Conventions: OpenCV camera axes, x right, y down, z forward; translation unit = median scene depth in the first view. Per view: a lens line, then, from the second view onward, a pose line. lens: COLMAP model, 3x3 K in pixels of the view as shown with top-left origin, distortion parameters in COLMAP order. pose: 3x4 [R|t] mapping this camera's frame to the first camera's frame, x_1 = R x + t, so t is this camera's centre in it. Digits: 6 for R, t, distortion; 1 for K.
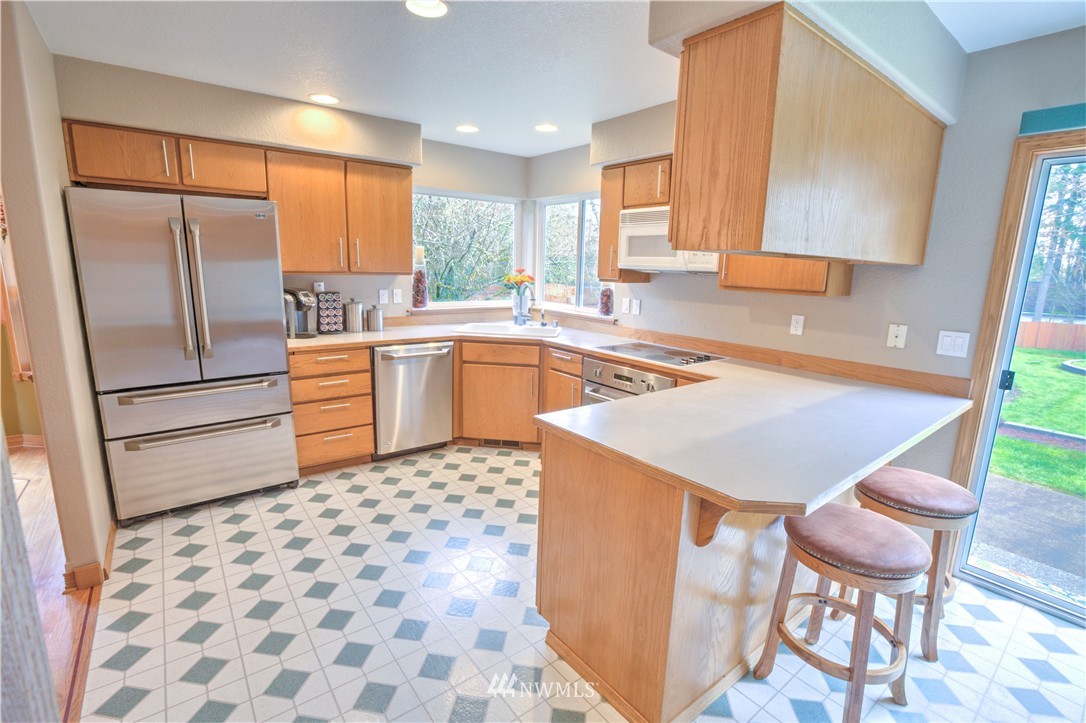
lens RADIAL K [[491.9, 0, 543.0], [0, 491.9, 361.5], [0, 0, 1]] dist [-0.028719, 0.000361]
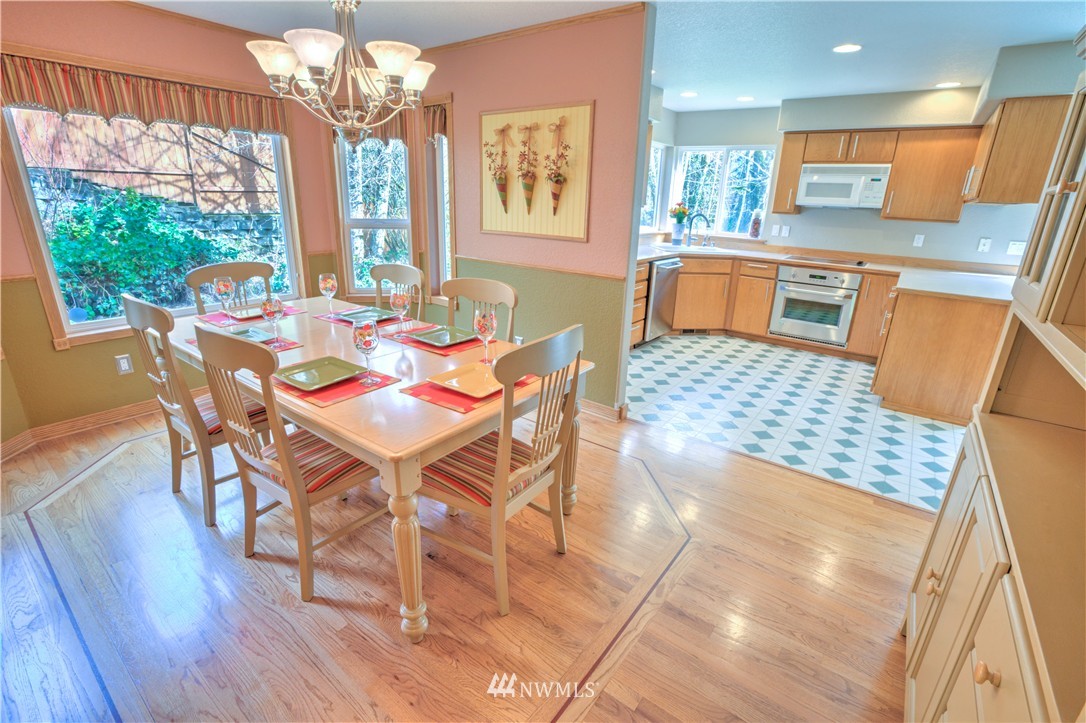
lens RADIAL K [[491.9, 0, 543.0], [0, 491.9, 361.5], [0, 0, 1]] dist [-0.028719, 0.000361]
pose [[0.960443, -0.084900, 0.265221, -0.971857], [0.046584, 0.987955, 0.147562, 0.026474], [-0.274554, -0.129370, 0.952829, -0.247542]]
